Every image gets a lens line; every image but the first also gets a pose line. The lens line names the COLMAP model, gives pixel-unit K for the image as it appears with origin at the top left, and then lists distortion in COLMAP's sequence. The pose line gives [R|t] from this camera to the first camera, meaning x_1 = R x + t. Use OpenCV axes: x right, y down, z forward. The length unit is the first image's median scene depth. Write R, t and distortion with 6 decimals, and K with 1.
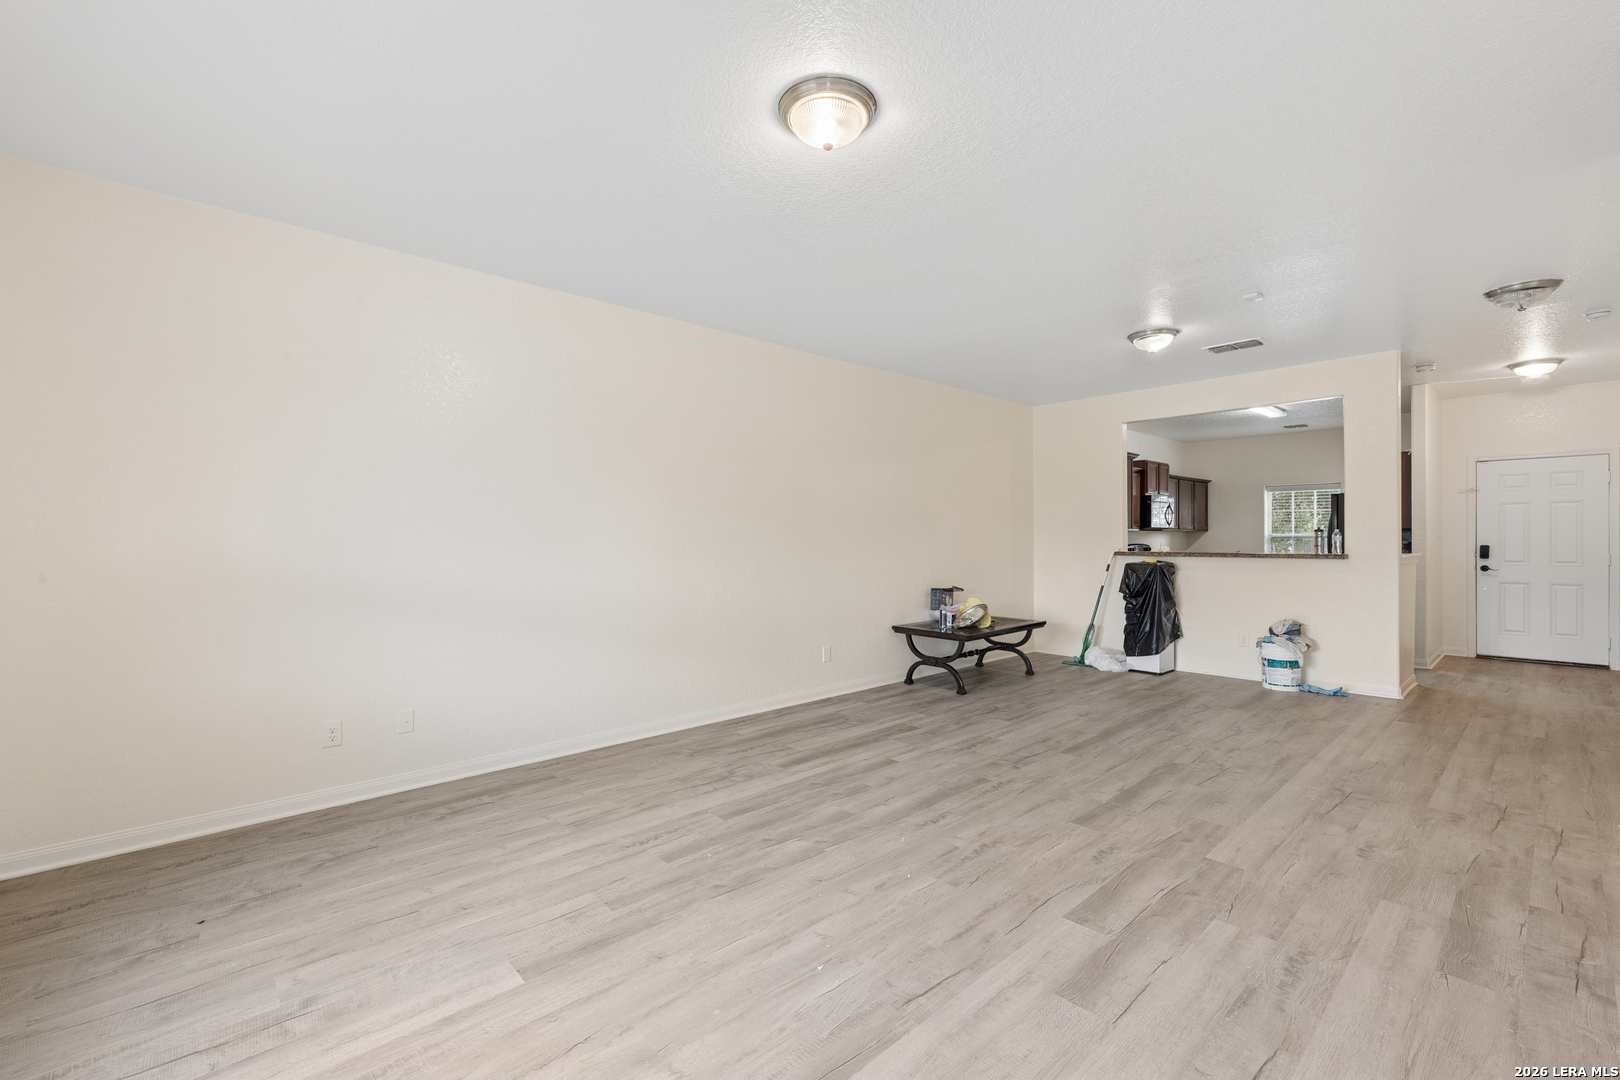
lens RADIAL K [[698.1, 0, 819.6], [0, 698.1, 539.7], [0, 0, 1]] dist [0.002181, -0.000135]
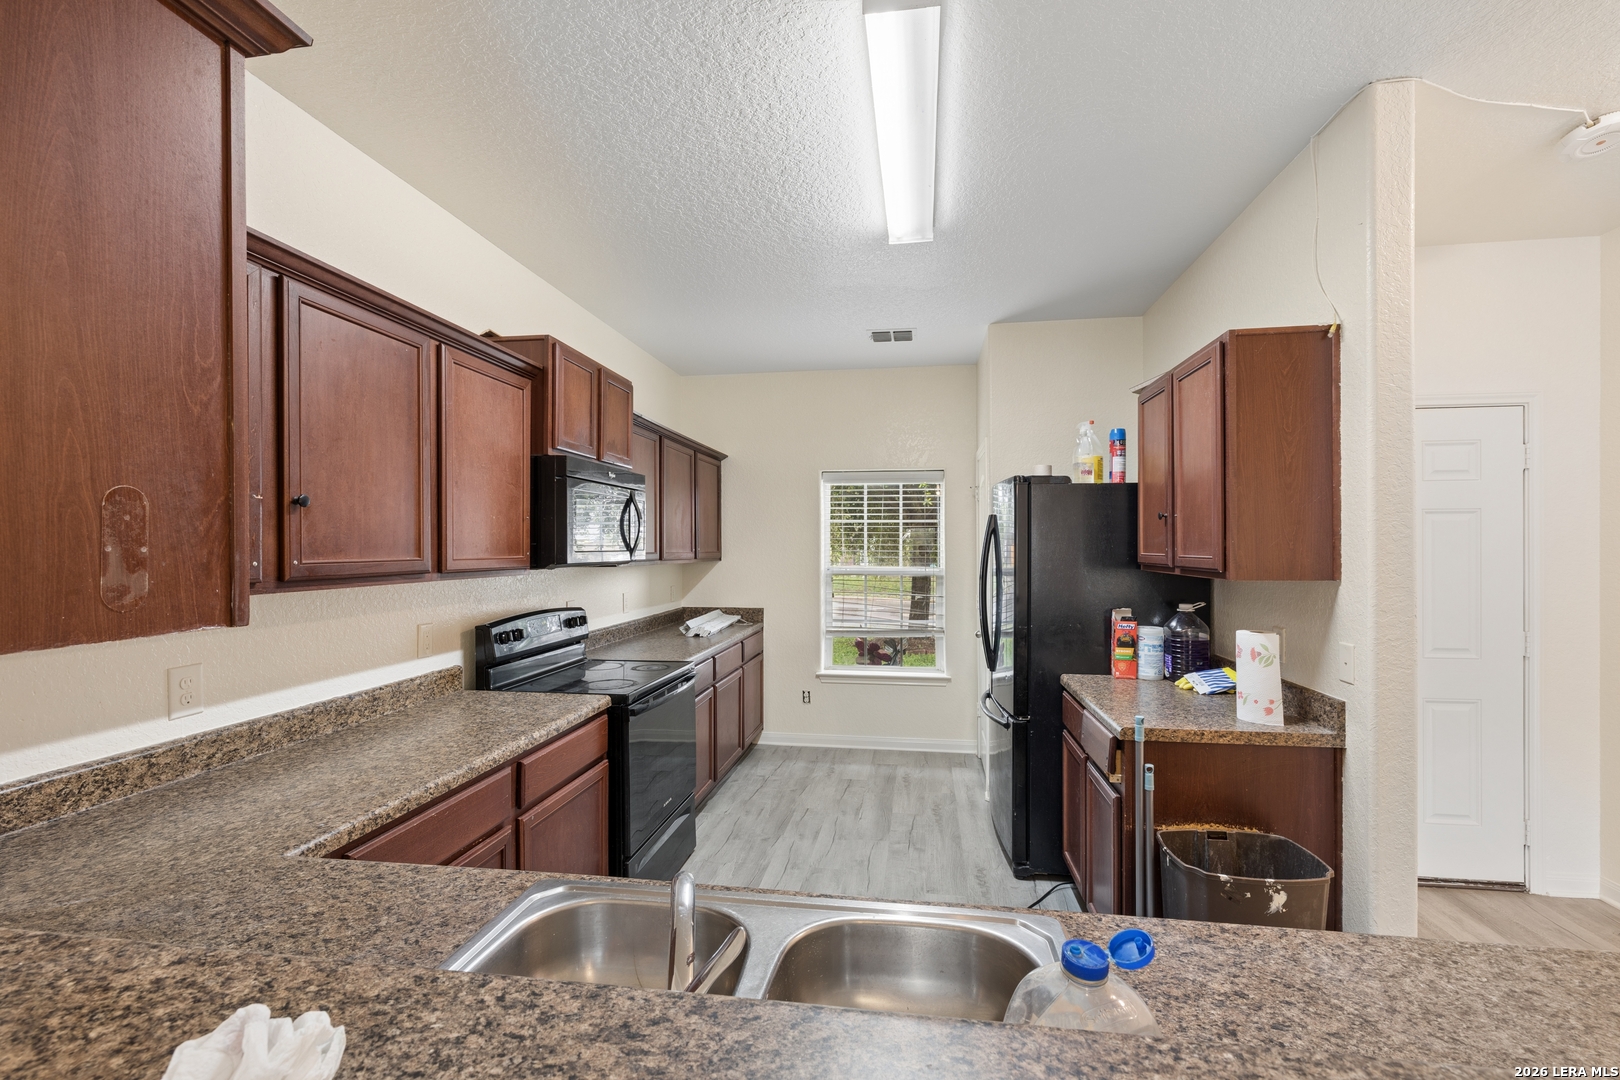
lens RADIAL K [[698.1, 0, 813.5], [0, 698.1, 543.3], [0, 0, 1]] dist [0.002181, -0.000135]
pose [[0.794256, 0.005078, 0.607562, 0.339829], [-0.000403, 0.999969, -0.007830, -0.022073], [-0.607583, 0.005975, 0.794234, 0.626849]]
